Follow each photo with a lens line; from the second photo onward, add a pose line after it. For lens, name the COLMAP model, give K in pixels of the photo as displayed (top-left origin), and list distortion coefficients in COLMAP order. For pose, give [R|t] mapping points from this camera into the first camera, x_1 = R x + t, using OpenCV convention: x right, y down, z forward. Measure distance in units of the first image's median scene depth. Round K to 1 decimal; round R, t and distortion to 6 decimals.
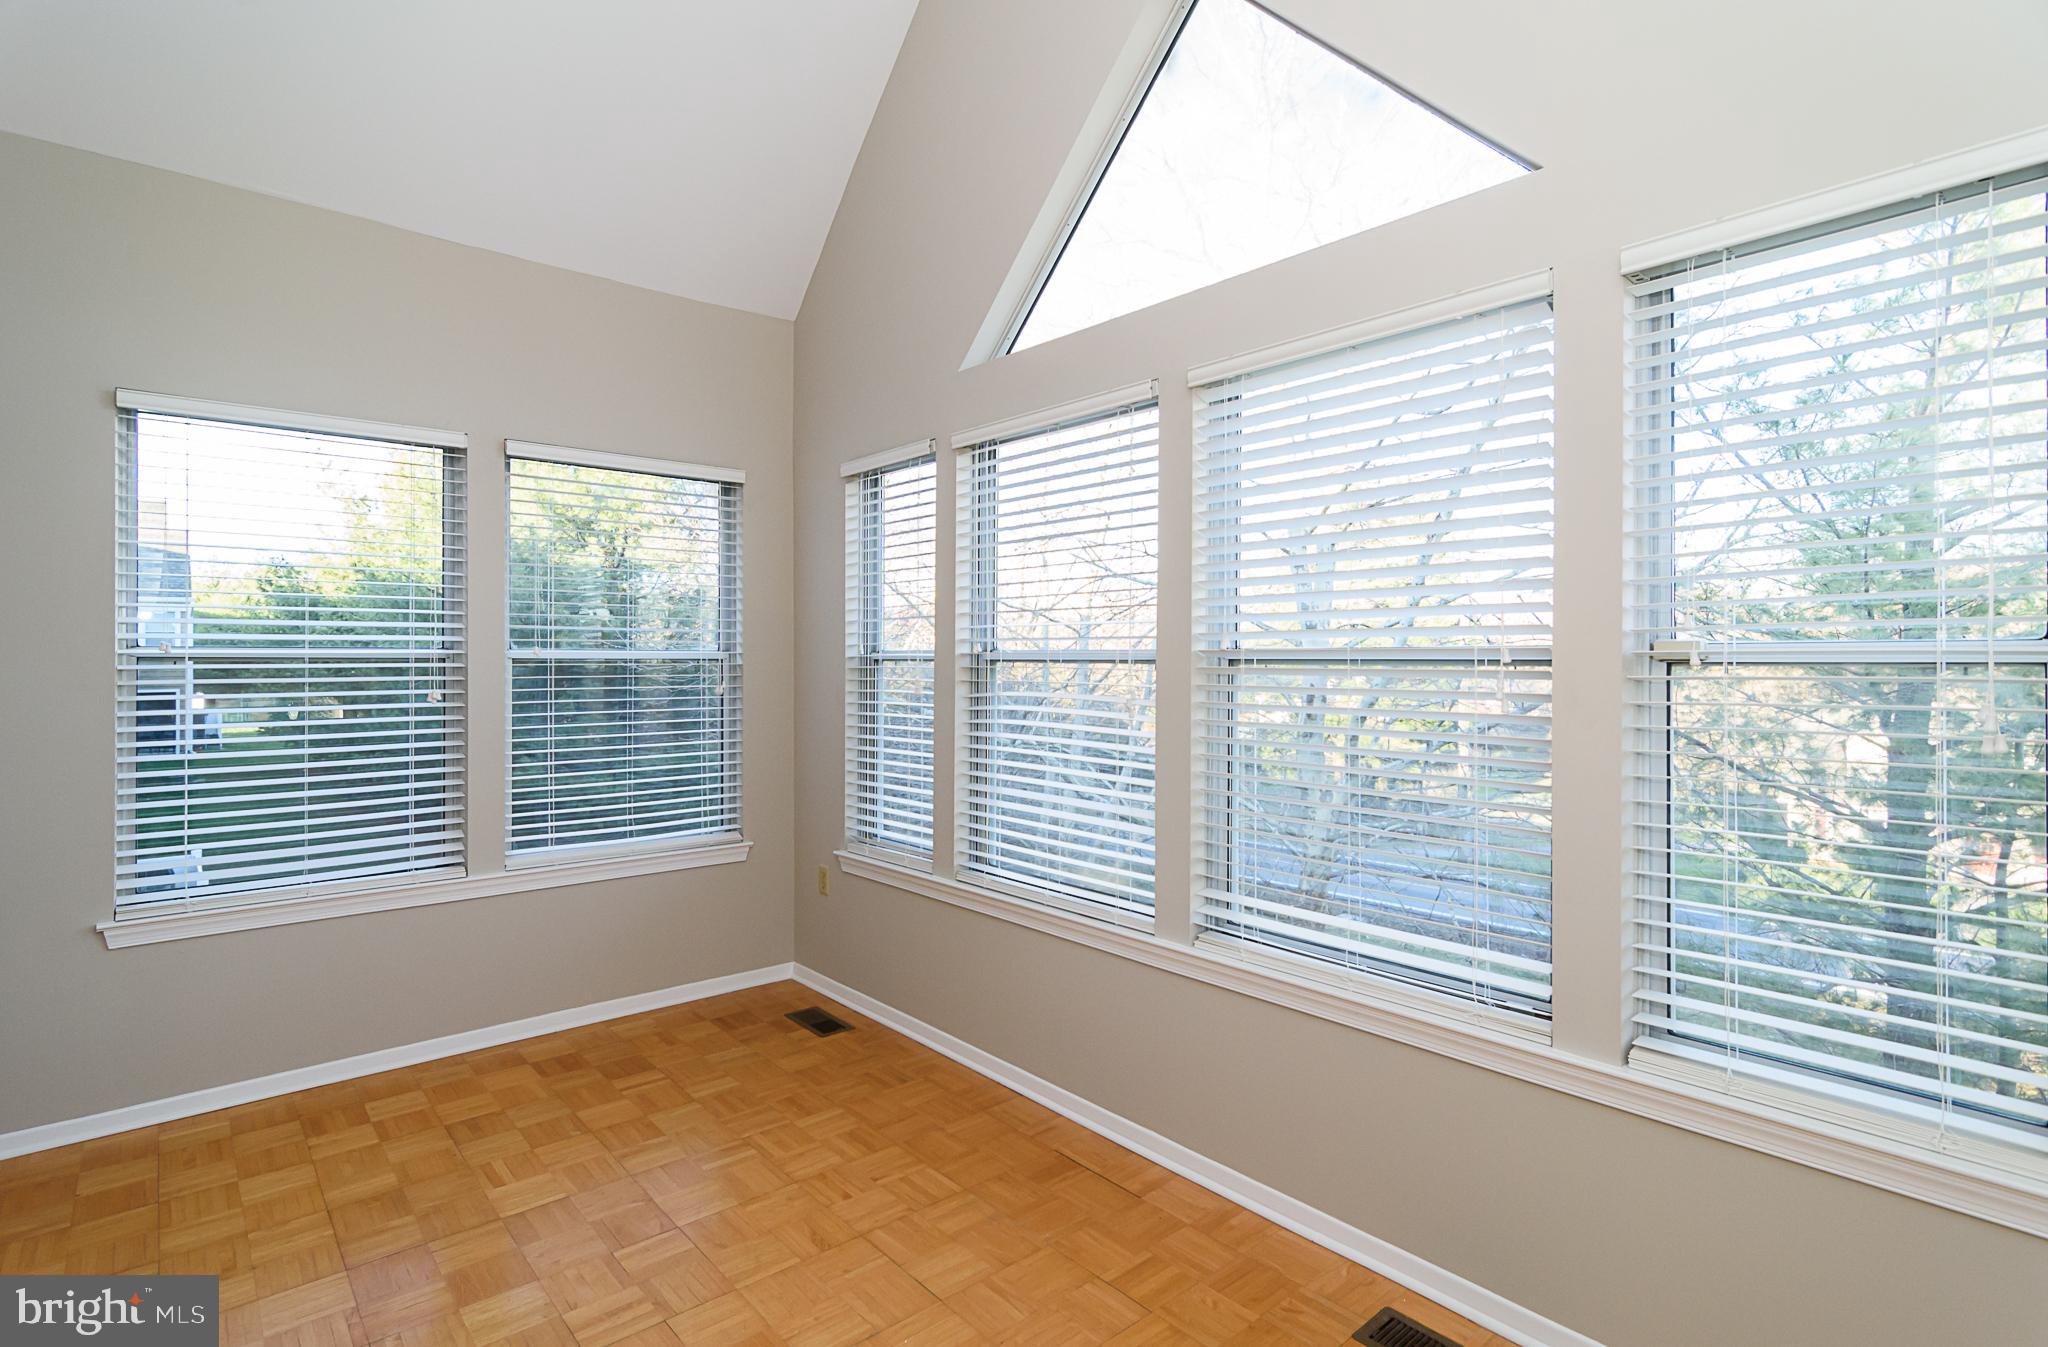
lens RADIAL K [[982.0, 0, 1024.0], [0, 982.0, 673.5], [0, 0, 1]] dist [0.003230, 0.000333]
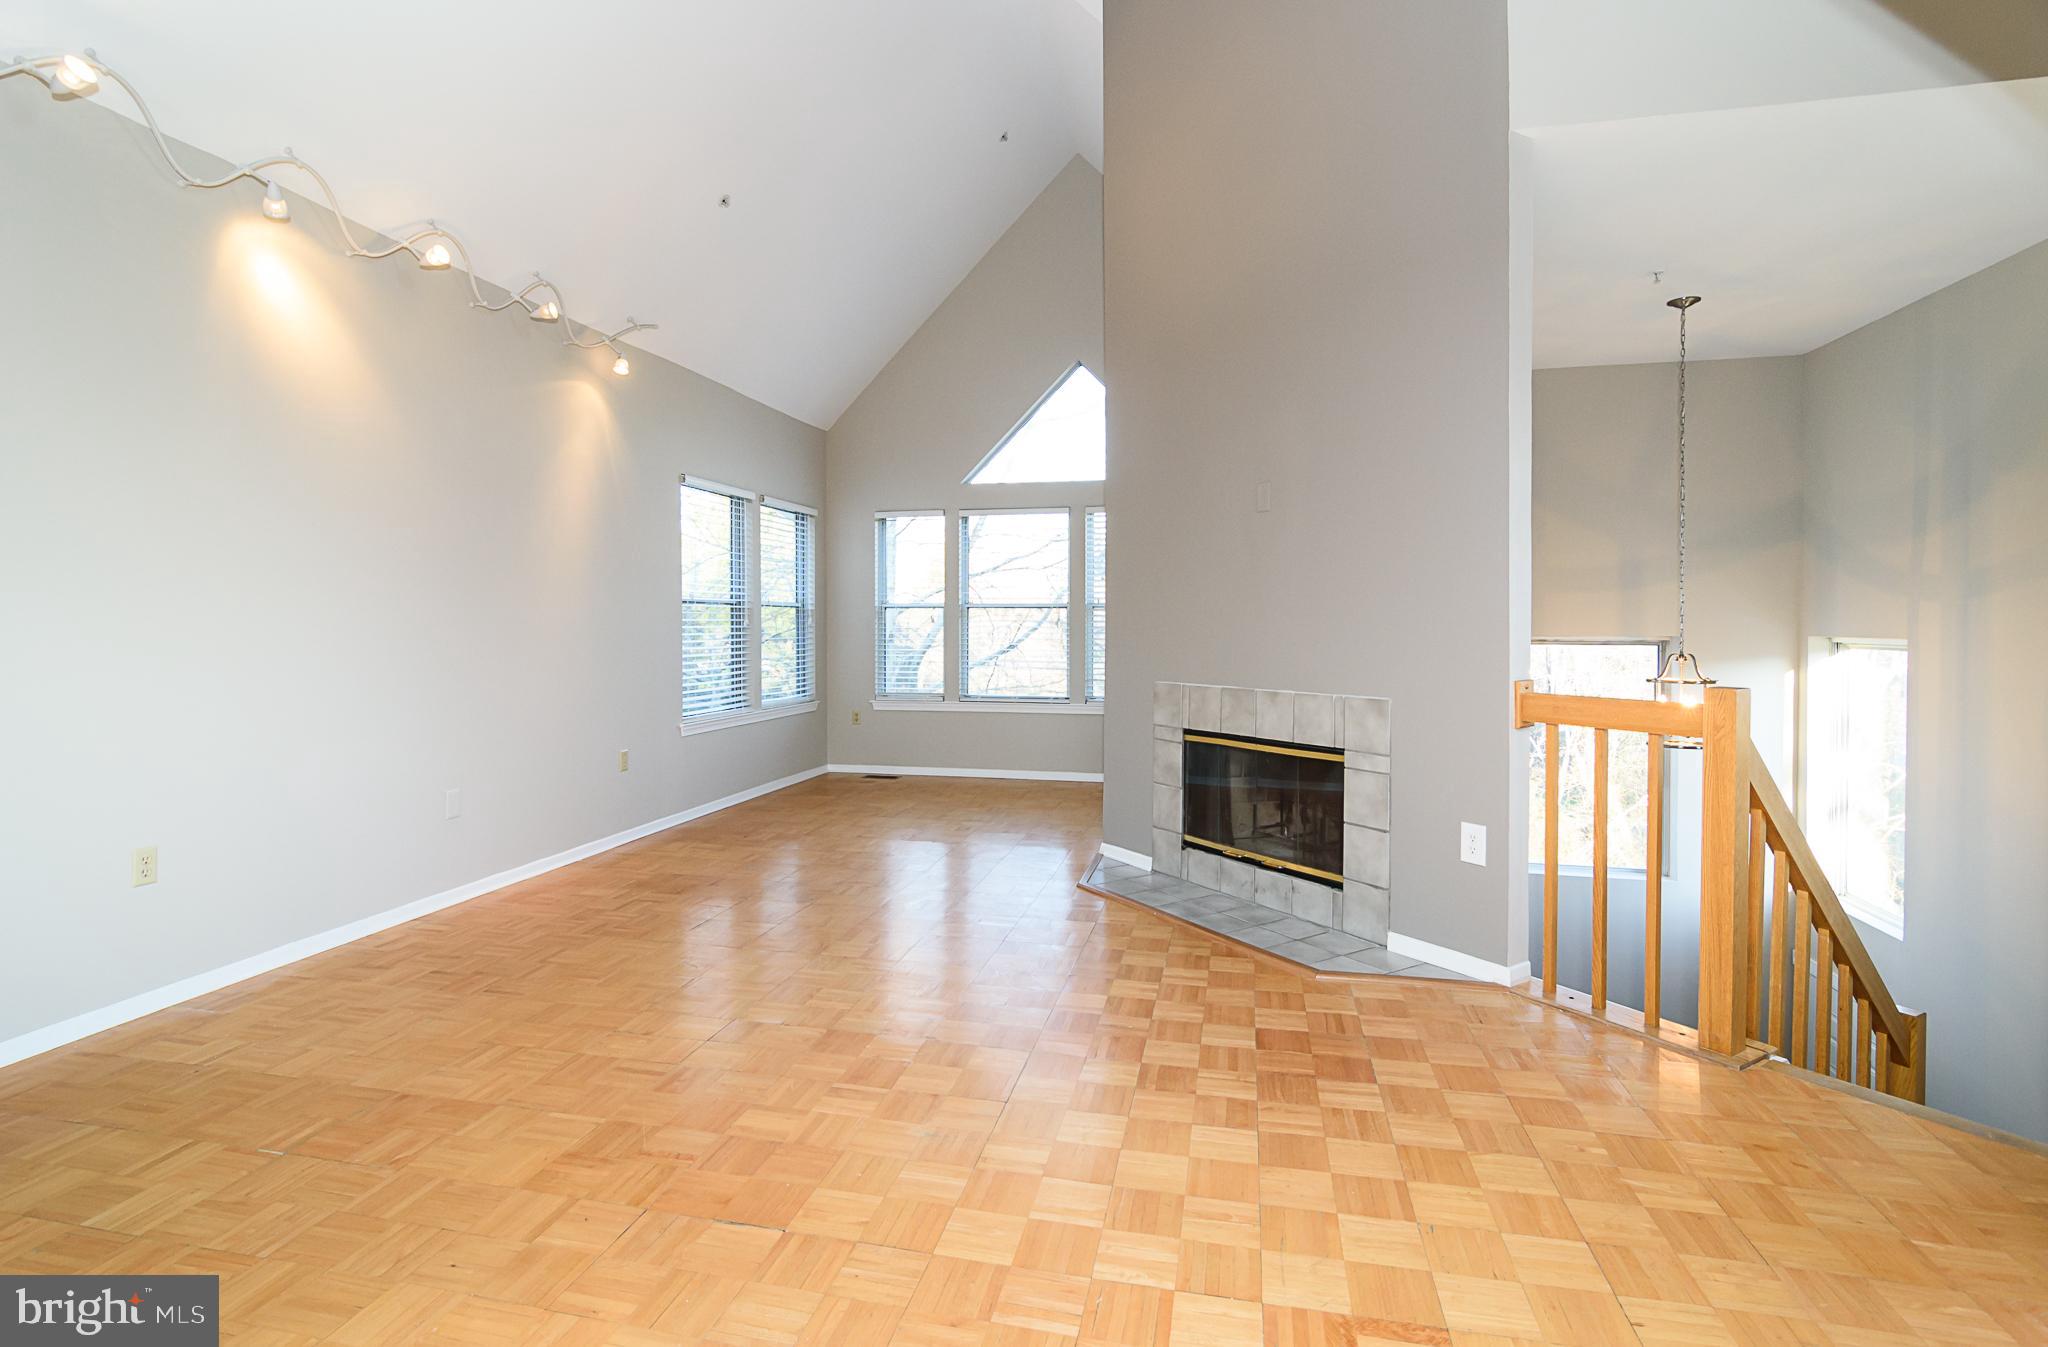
lens RADIAL K [[1001.5, 0, 1031.1], [0, 1001.5, 621.9], [0, 0, 1]] dist [0.001510, -0.000040]
pose [[0.811235, 0.007588, 0.584672, -1.466647], [0.002705, 0.999856, -0.016729, 0.069137], [-0.584715, 0.015152, 0.811098, -1.146315]]
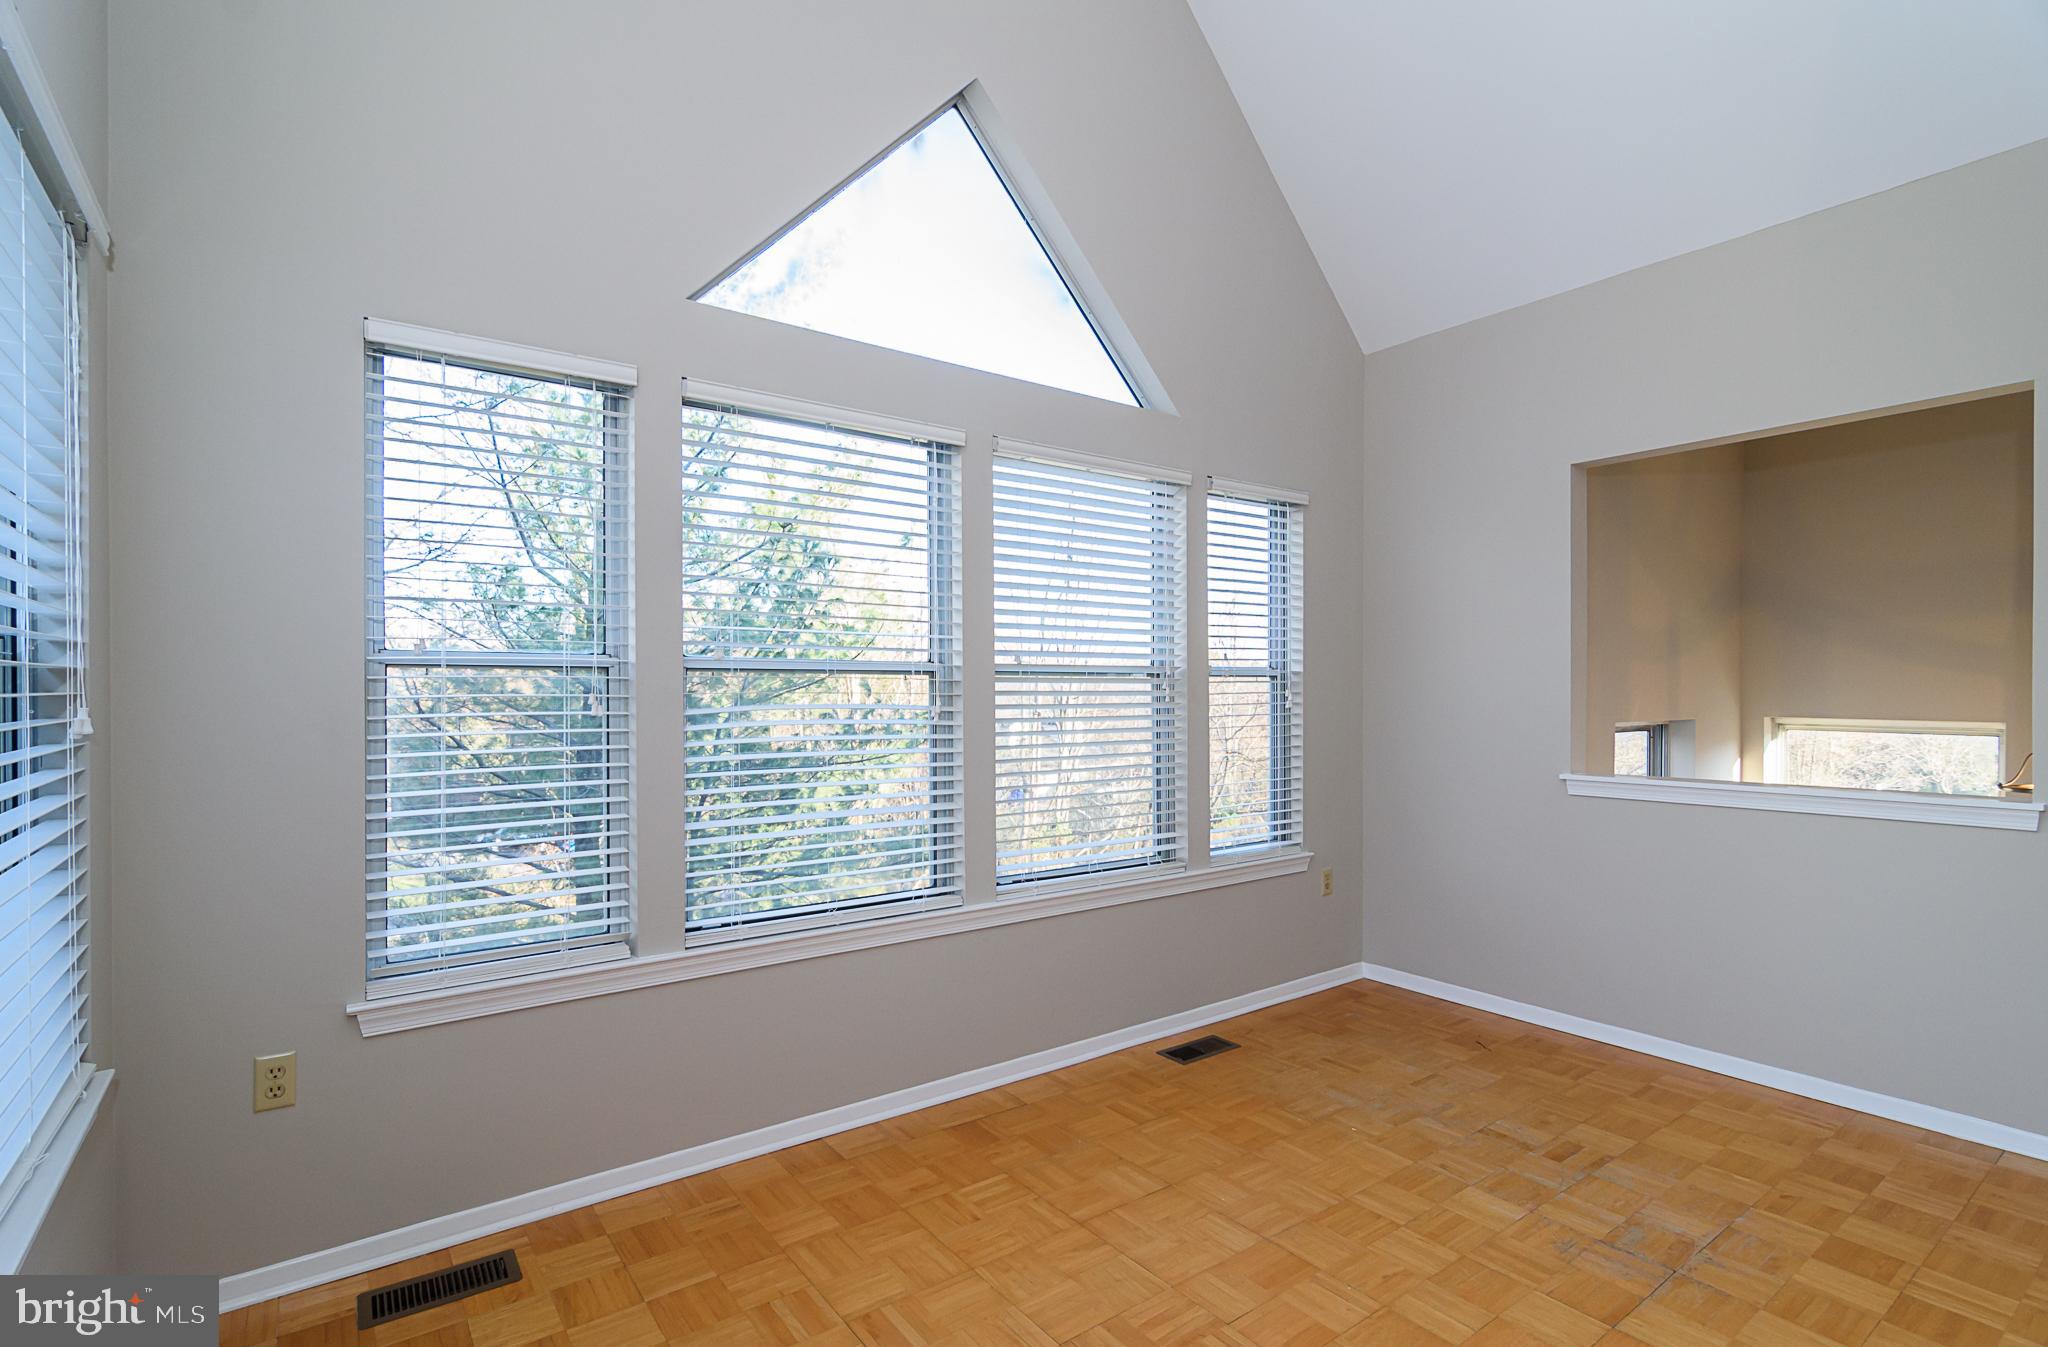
lens RADIAL K [[965.5, 0, 1028.8], [0, 965.5, 690.0], [0, 0, 1]] dist [0.000905, -0.000029]
pose [[0.090442, -0.000201, 0.995902, -0.896524], [0.013483, 0.999909, -0.001022, 0.009326], [-0.995810, 0.013520, 0.090437, 0.721309]]
